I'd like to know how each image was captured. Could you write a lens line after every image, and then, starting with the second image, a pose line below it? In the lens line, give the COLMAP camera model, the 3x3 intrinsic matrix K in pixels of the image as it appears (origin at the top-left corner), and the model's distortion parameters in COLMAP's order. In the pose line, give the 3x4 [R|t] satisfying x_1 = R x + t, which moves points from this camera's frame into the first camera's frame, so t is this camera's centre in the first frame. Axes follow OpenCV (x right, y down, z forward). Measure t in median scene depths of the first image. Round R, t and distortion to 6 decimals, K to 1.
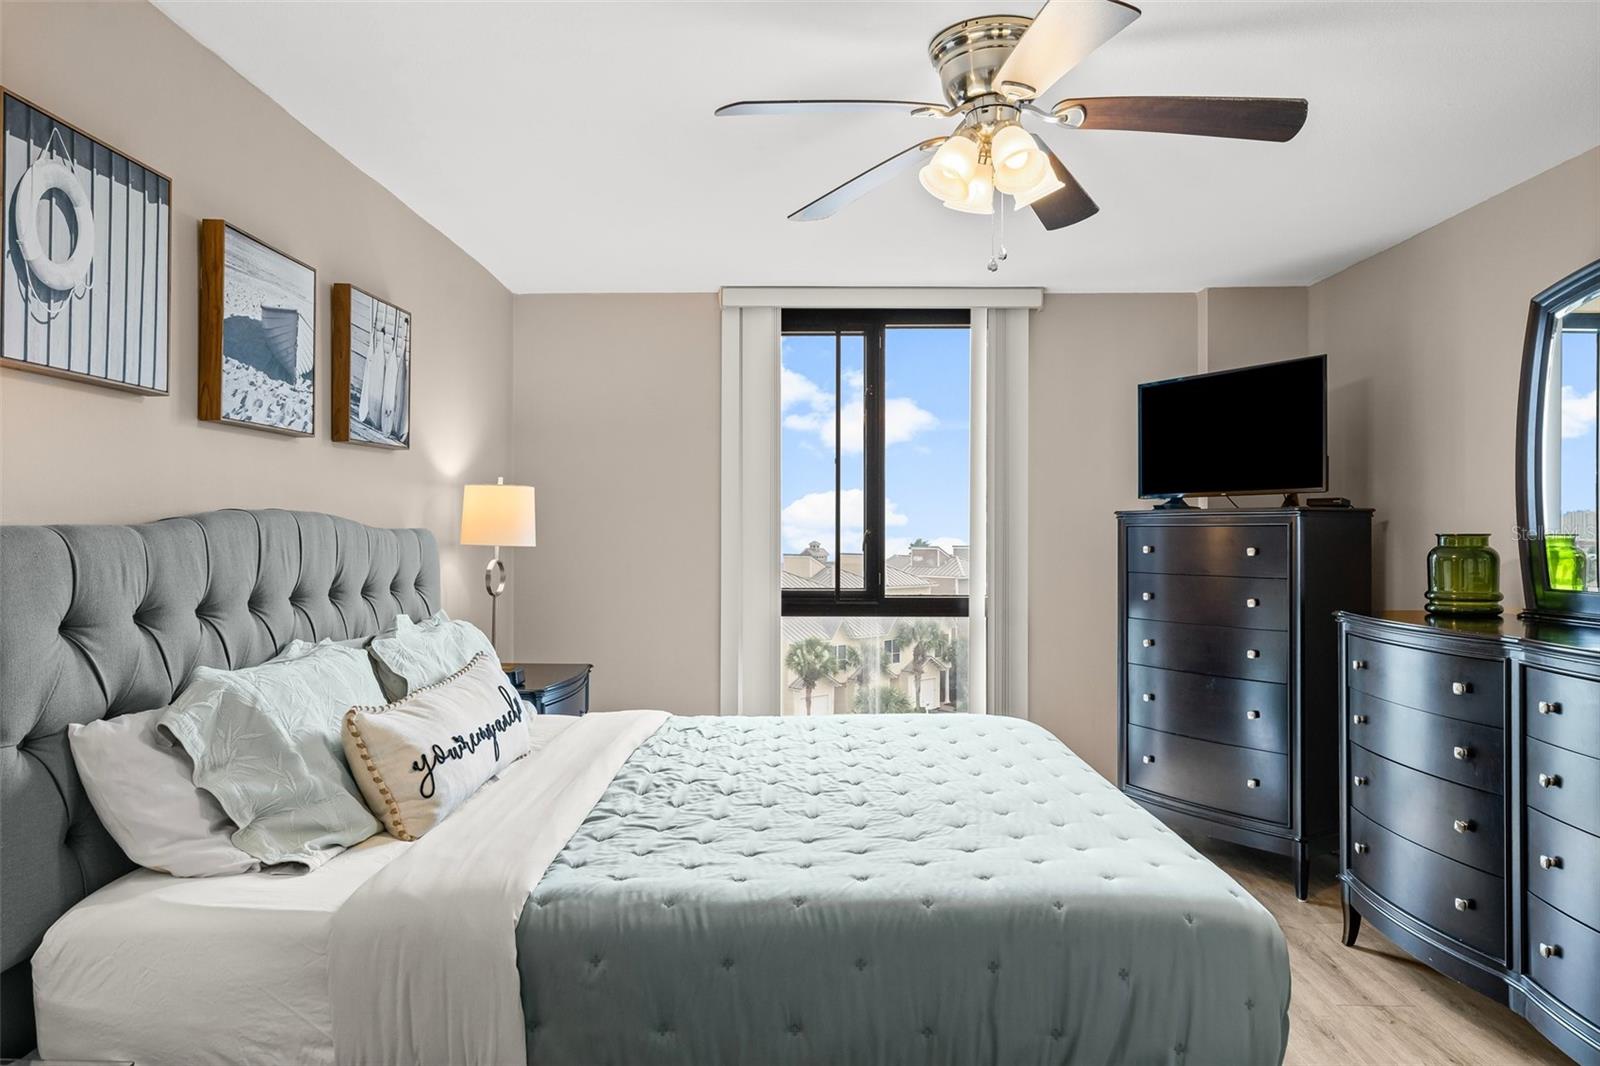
lens RADIAL K [[1044.5, 0, 800.0], [0, 1044.5, 533.0], [0, 0, 1]] dist [-0.001301, 0.002355]
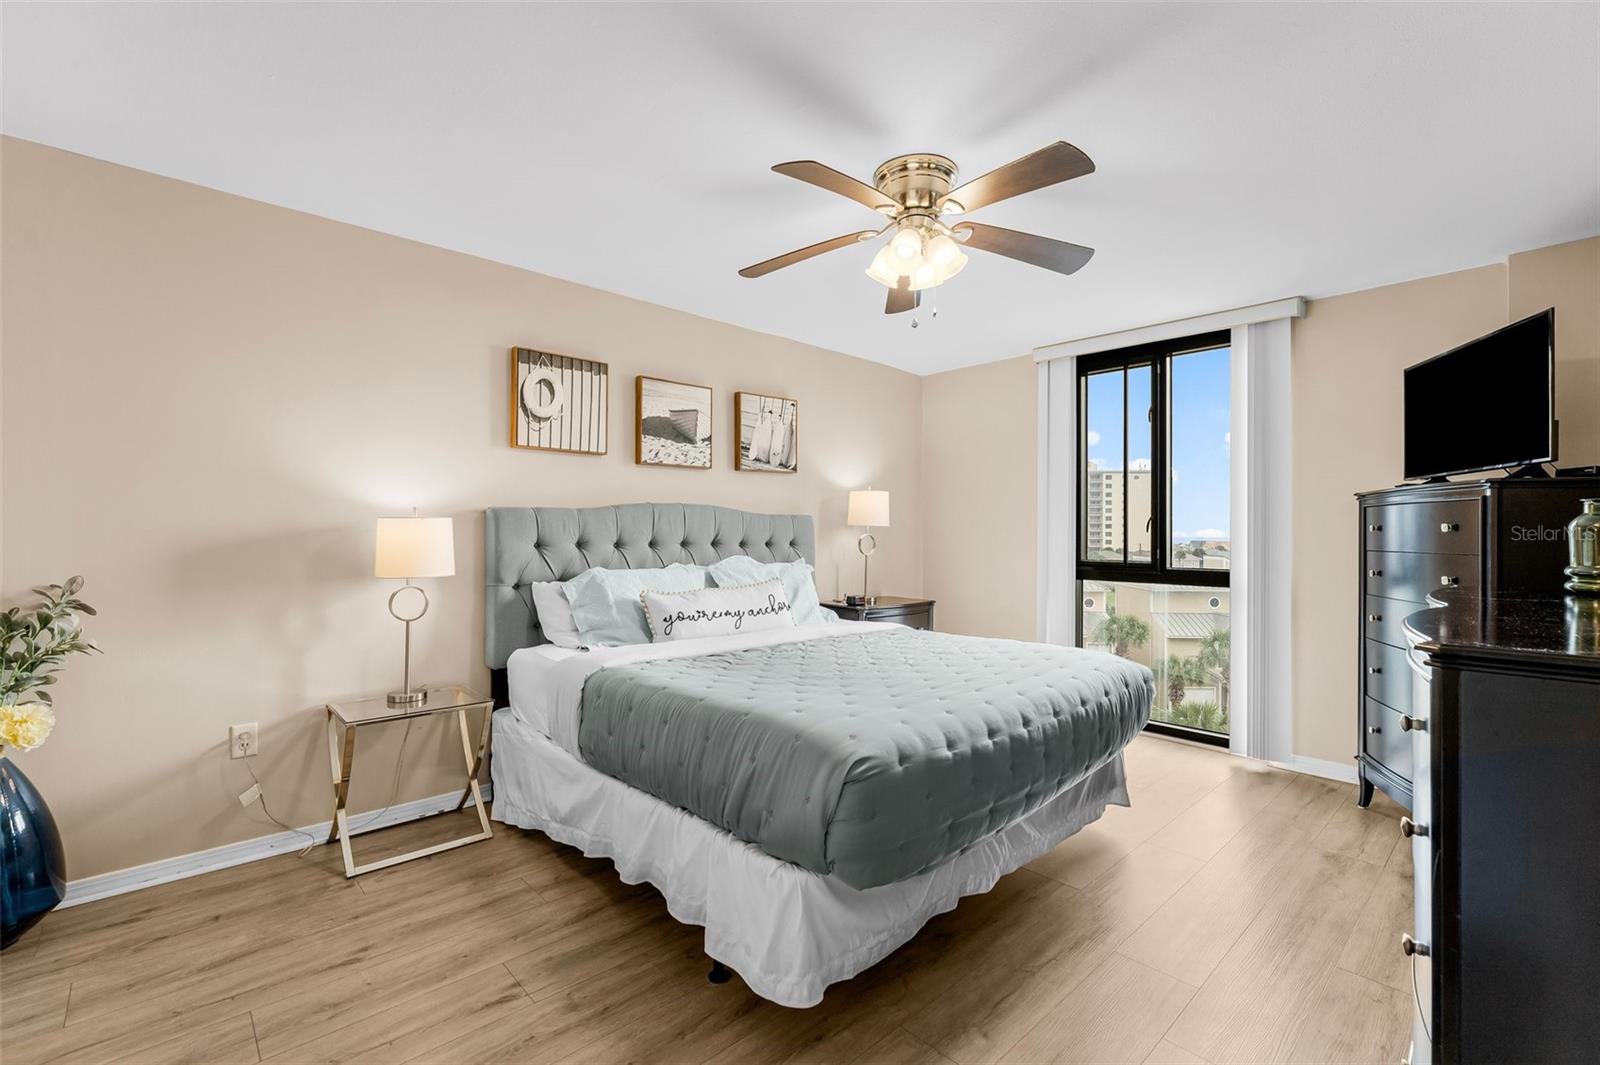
lens RADIAL K [[686.7, 0, 800.0], [0, 686.7, 532.5], [0, 0, 1]] dist [-0.003920, -0.000080]
pose [[0.693886, 0.002384, -0.720081, 0.701726], [-0.005107, 0.999986, -0.001611, 0.039850], [0.720067, 0.004796, 0.693888, 0.193895]]
